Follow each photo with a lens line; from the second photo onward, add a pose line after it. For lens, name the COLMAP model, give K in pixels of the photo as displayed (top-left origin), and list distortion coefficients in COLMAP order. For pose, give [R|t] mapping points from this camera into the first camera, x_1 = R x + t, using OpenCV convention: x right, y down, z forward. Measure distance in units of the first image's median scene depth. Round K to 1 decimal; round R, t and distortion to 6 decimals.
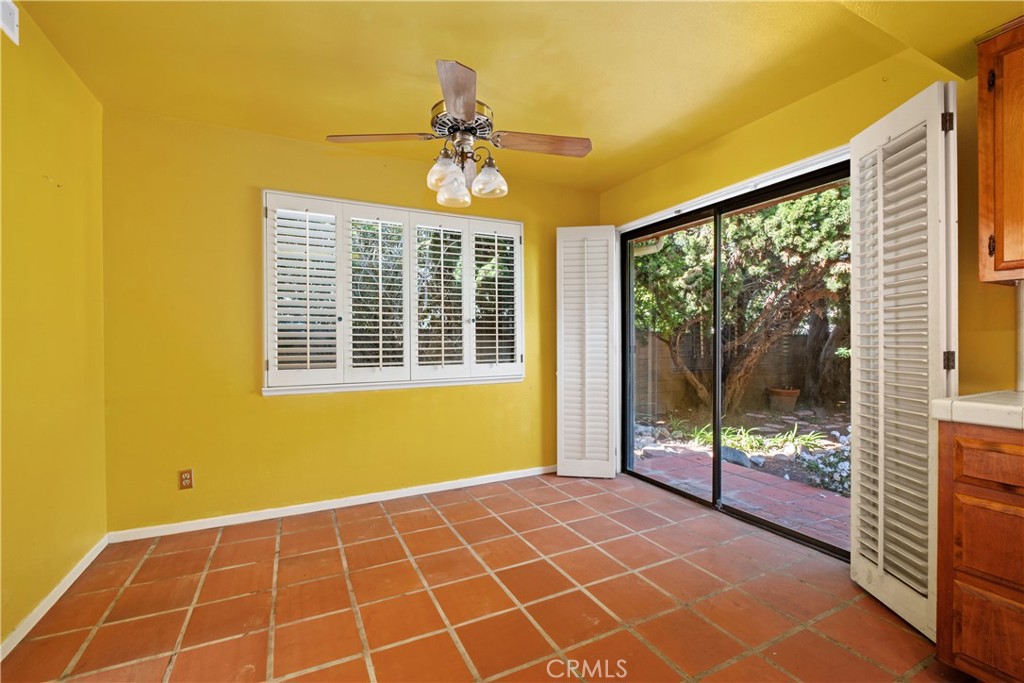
lens RADIAL K [[445.4, 0, 516.0], [0, 445.4, 340.0], [0, 0, 1]] dist [0.002955, -0.004685]
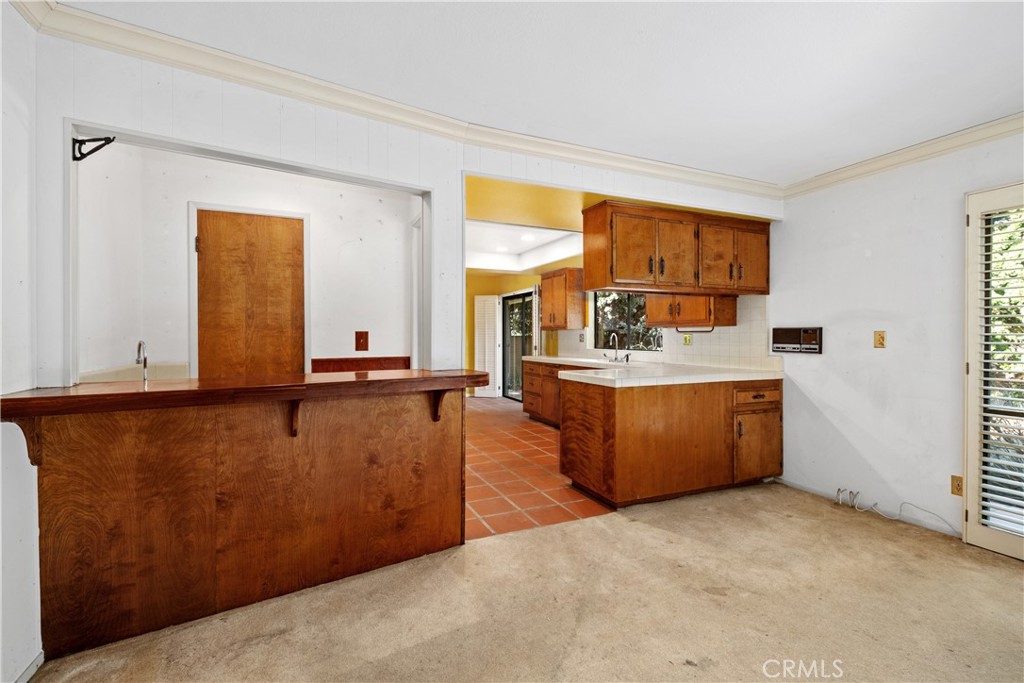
lens RADIAL K [[445.4, 0, 515.5], [0, 445.4, 337.0], [0, 0, 1]] dist [0.002955, -0.004685]
pose [[0.999471, 0.001929, -0.032450, 0.458124], [-0.001817, 0.999992, 0.003478, -0.038111], [0.032457, -0.003417, 0.999467, -1.673552]]
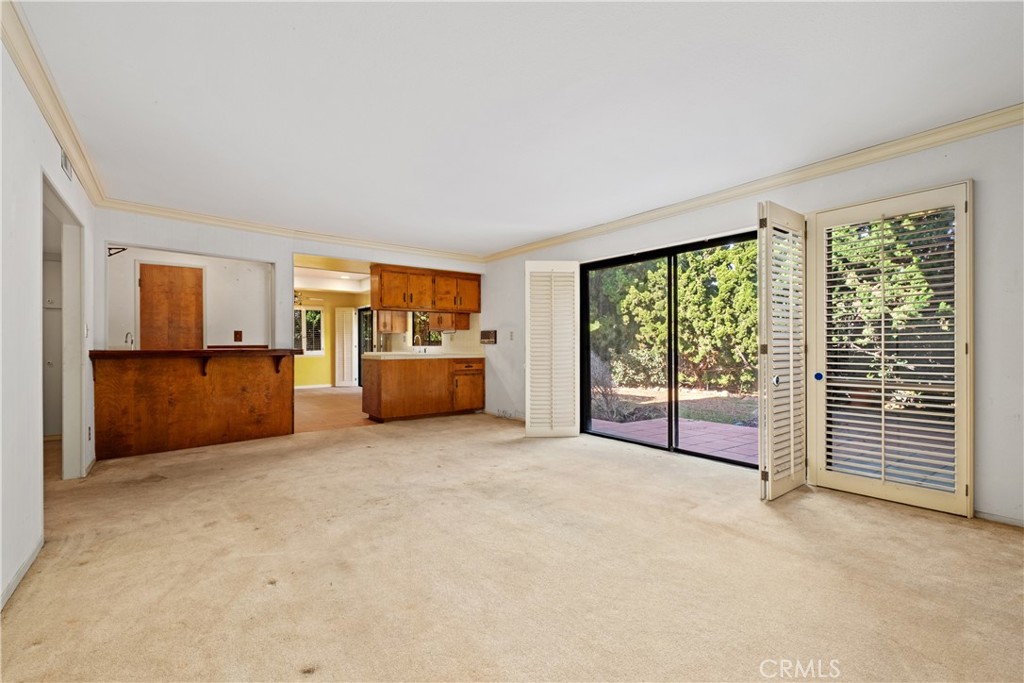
lens RADIAL K [[445.4, 0, 511.3], [0, 445.4, 344.4], [0, 0, 1]] dist [0.002955, -0.004685]
pose [[0.982247, 0.001075, 0.187590, 0.828430], [-0.001069, 0.999999, -0.000133, 0.007385], [-0.187590, -0.000070, 0.982247, -2.664798]]
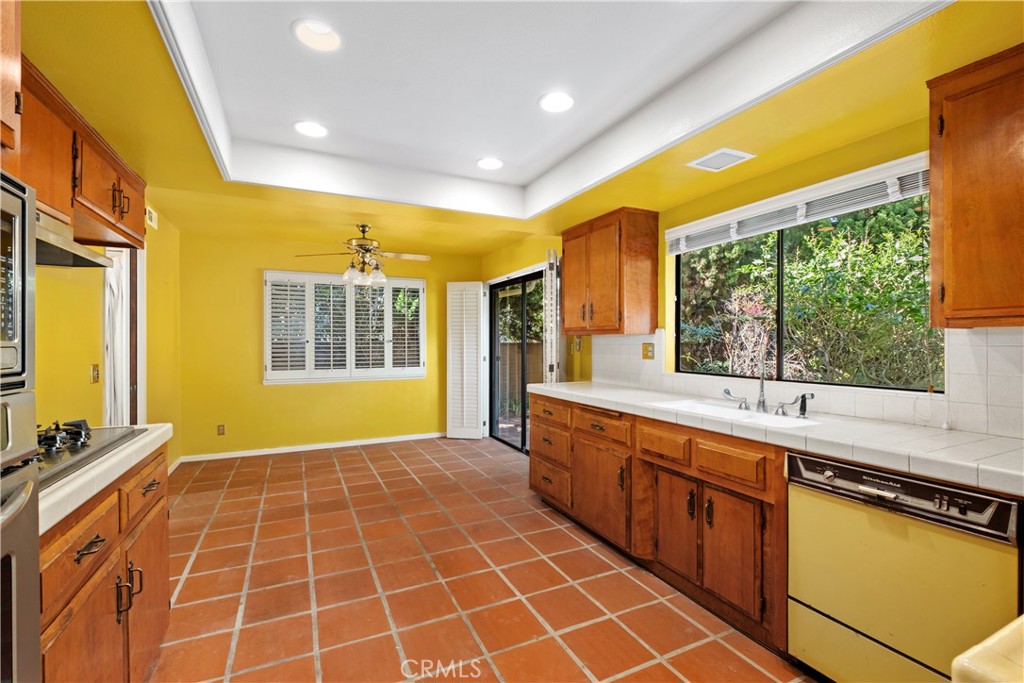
lens RADIAL K [[445.4, 0, 512.5], [0, 445.4, 341.6], [0, 0, 1]] dist [0.002955, -0.004685]
pose [[0.999955, 0.004284, -0.008452, 0.392185], [-0.004284, 0.999991, -0.000057, -0.047083], [0.008452, 0.000094, 0.999964, -0.683877]]
